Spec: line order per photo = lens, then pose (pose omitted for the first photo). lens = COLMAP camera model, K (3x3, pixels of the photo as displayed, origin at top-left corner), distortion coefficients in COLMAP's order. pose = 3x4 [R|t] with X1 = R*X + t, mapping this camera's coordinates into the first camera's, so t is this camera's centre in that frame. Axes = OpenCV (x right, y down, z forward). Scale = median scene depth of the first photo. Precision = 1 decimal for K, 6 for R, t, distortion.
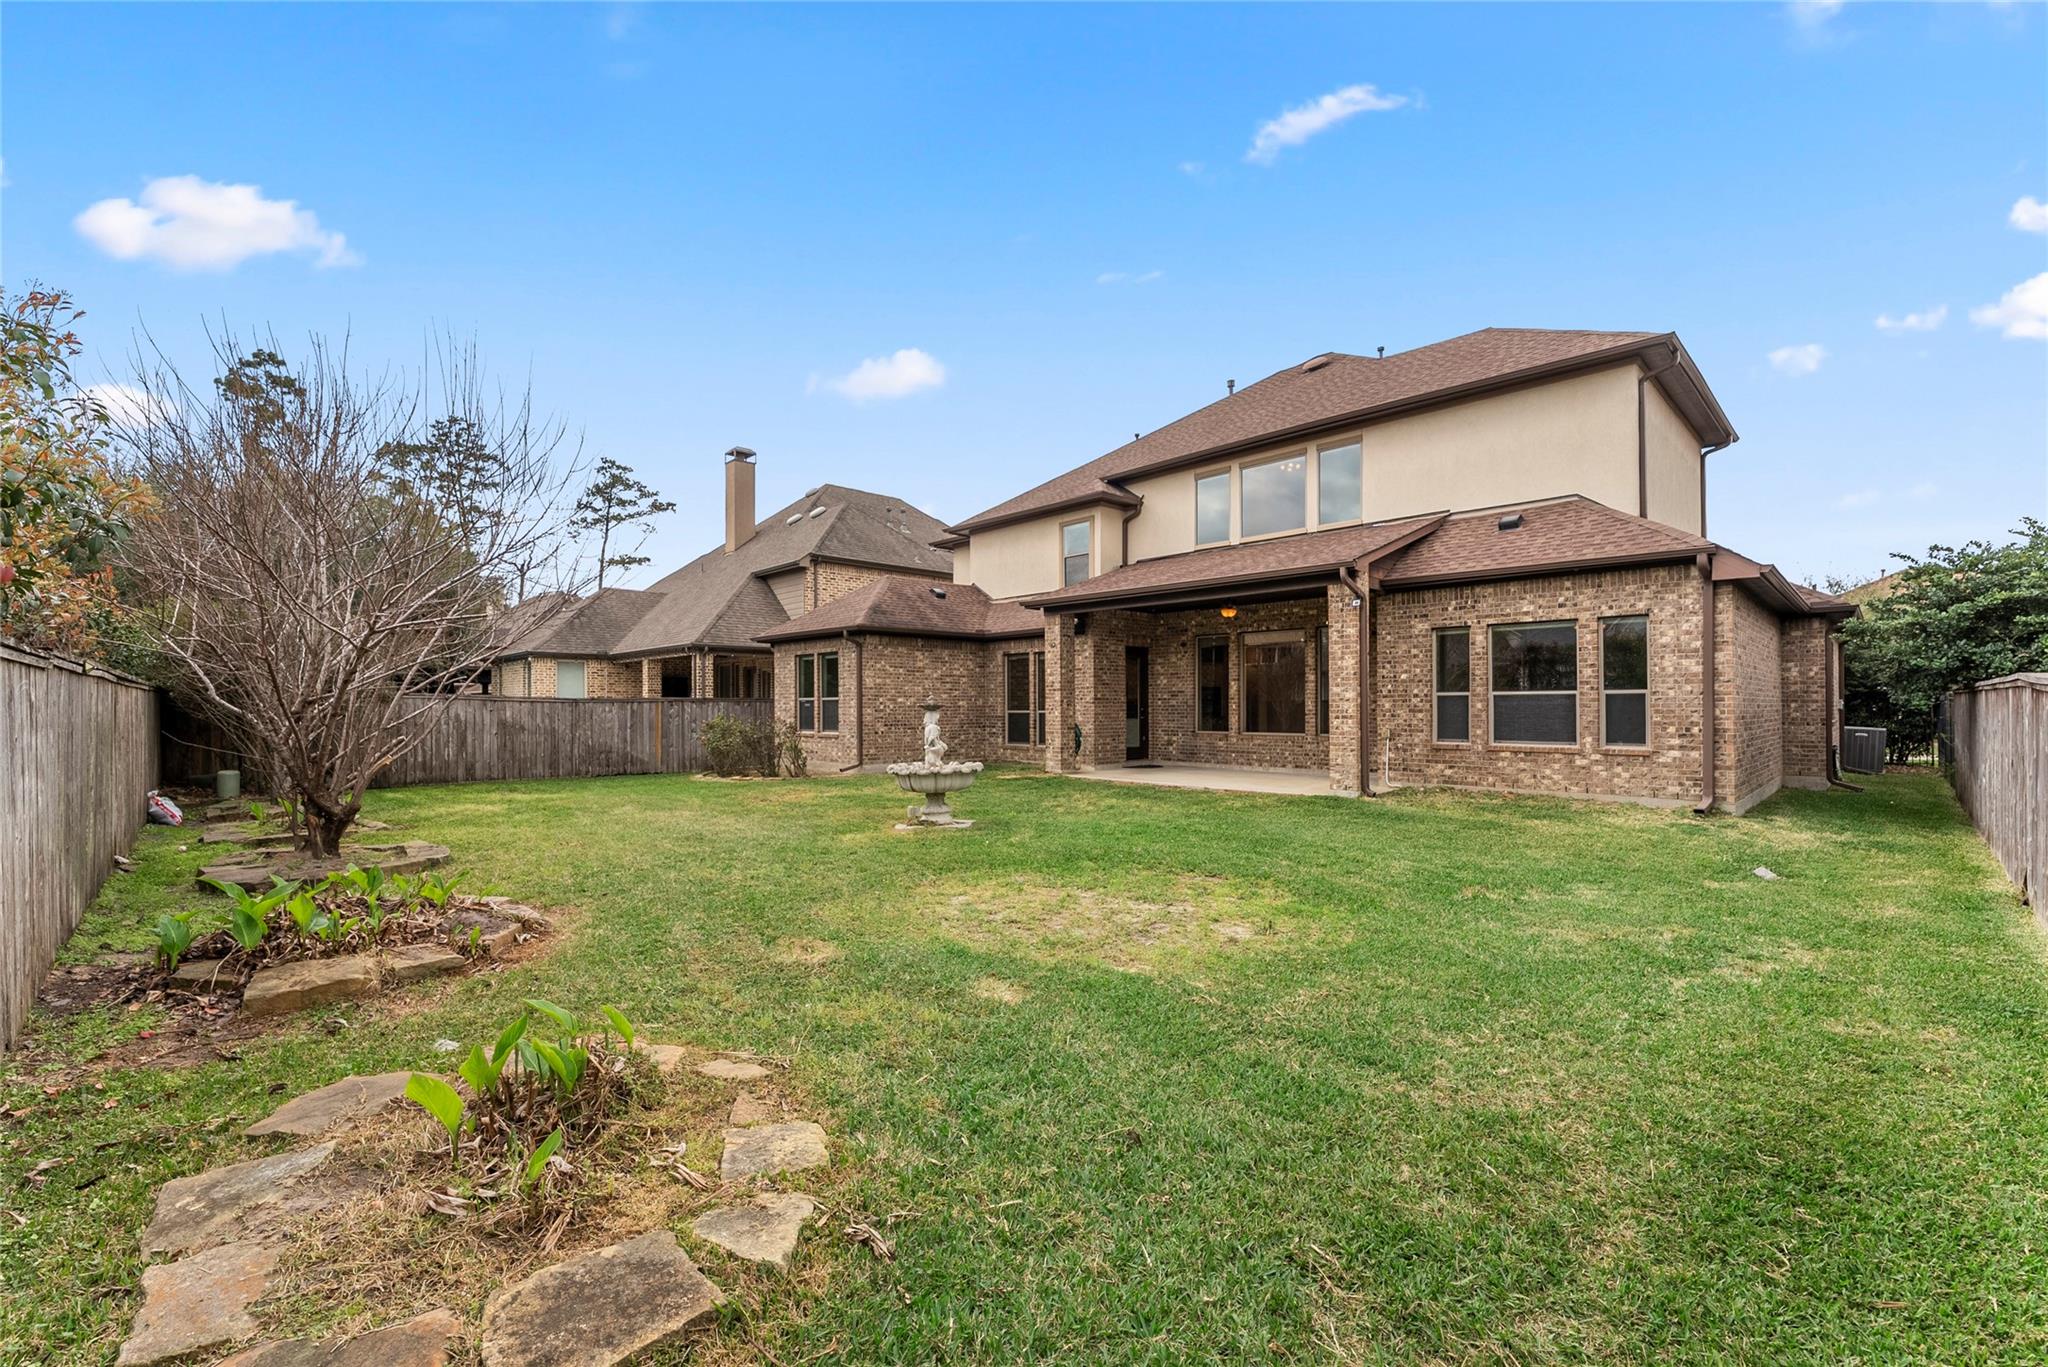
lens RADIAL K [[842.2, 0, 1016.6], [0, 842.2, 687.7], [0, 0, 1]] dist [-0.003156, -0.000128]
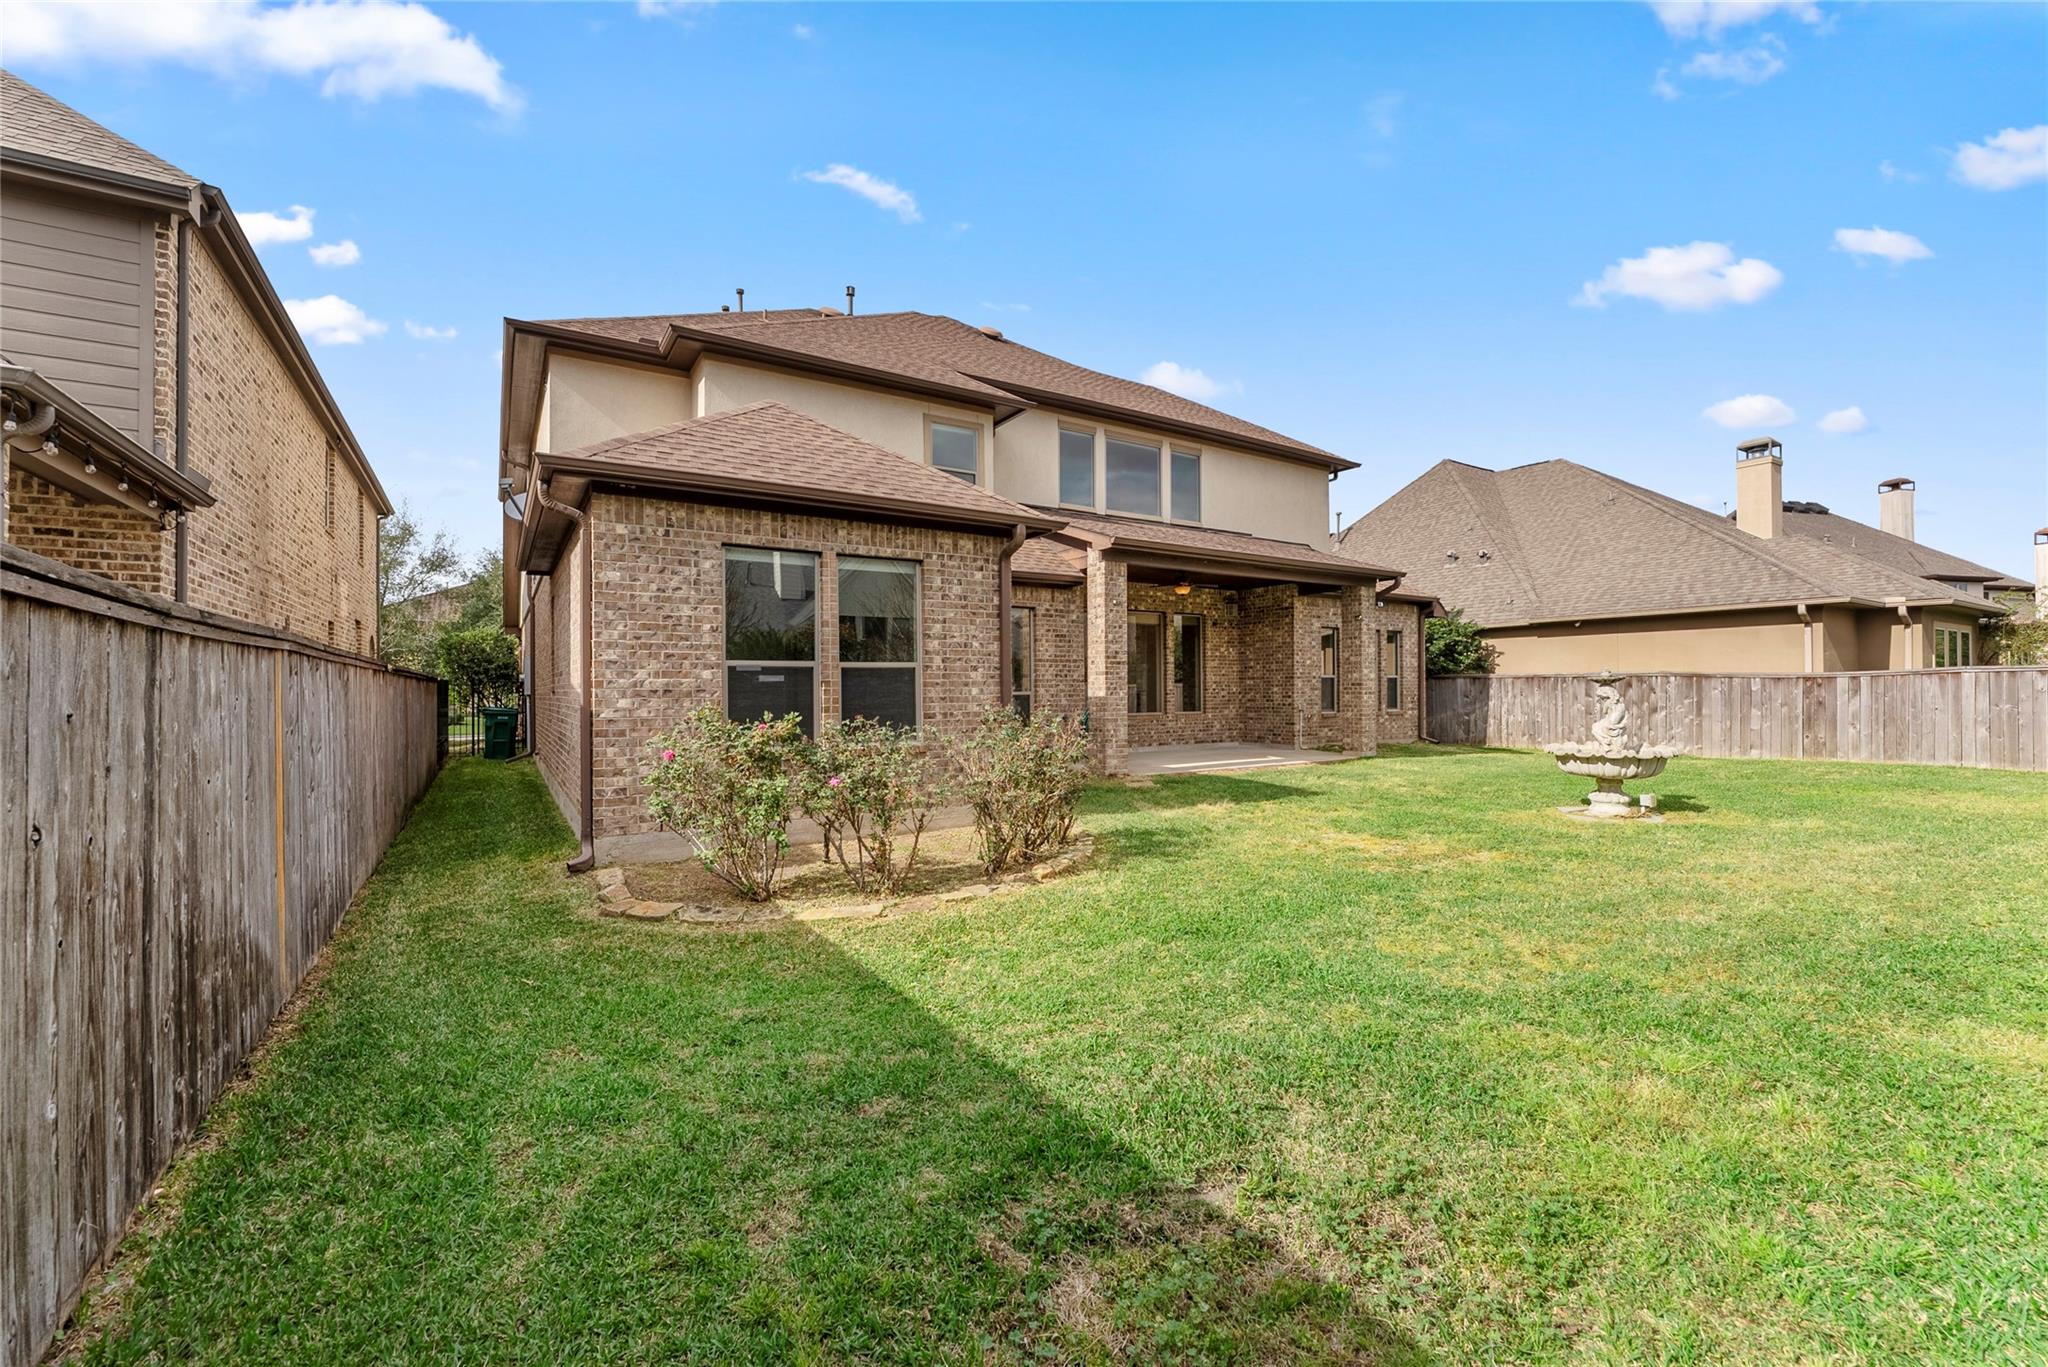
lens RADIAL K [[842.2, 0, 1014.7], [0, 842.2, 689.5], [0, 0, 1]] dist [-0.003156, -0.000128]
pose [[0.193172, 0.001616, 0.981164, -0.701419], [-0.016032, 0.999870, 0.001509, 0.026775], [-0.981034, -0.016022, 0.193173, 0.945500]]
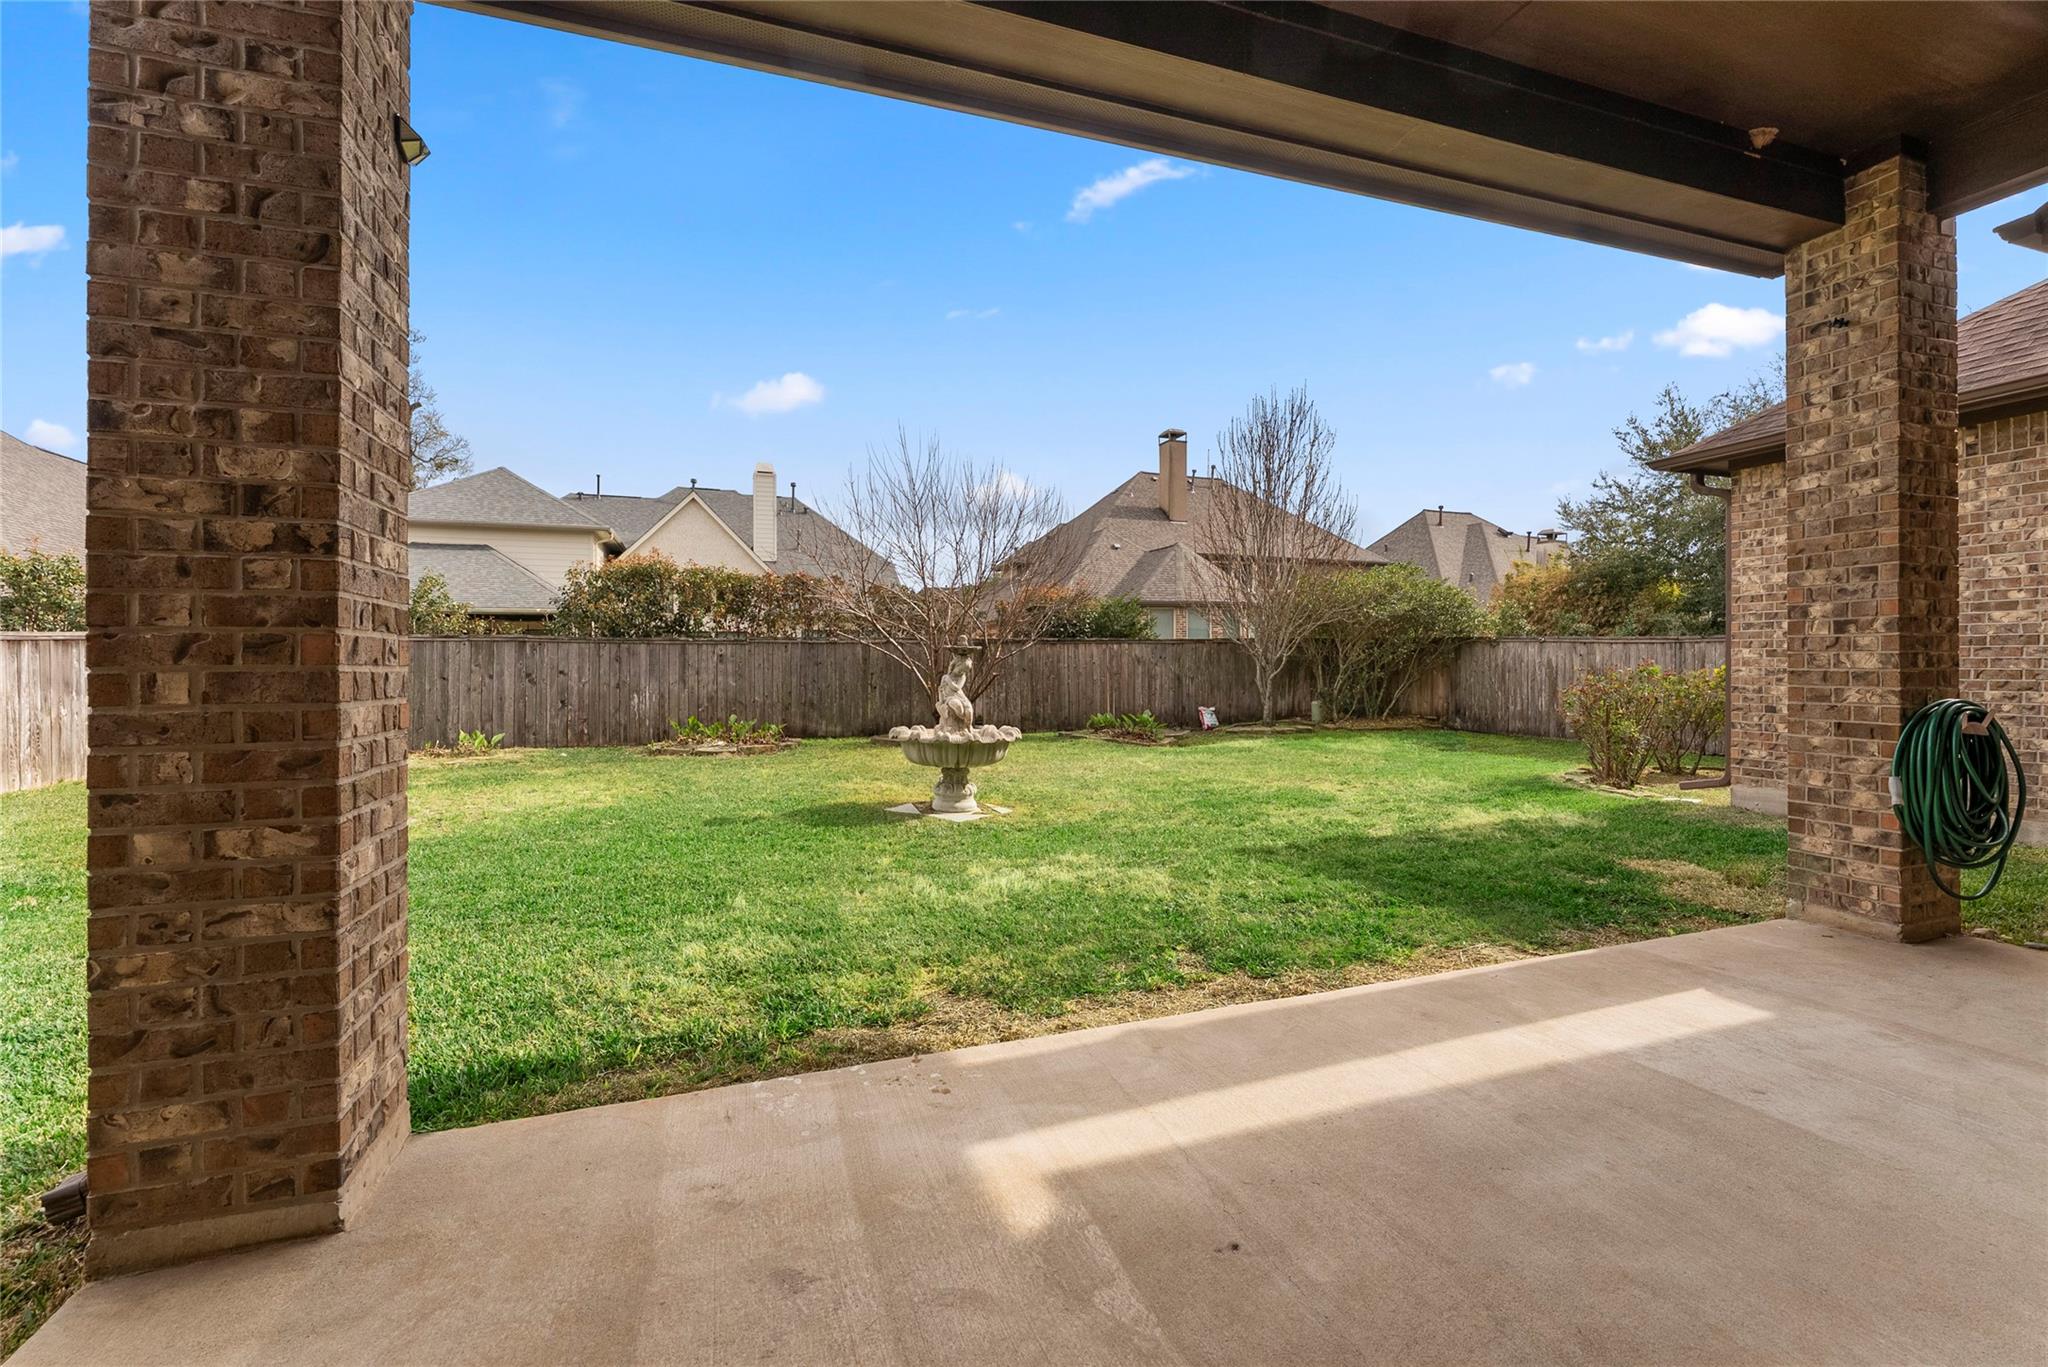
lens RADIAL K [[842.2, 0, 1031.5], [0, 842.2, 651.0], [0, 0, 1]] dist [-0.003156, -0.000128]
pose [[-0.401980, -0.006043, -0.915629, 0.356631], [0.022847, 0.999601, -0.016628, 0.026187], [0.915363, -0.027604, -0.401681, 0.891661]]
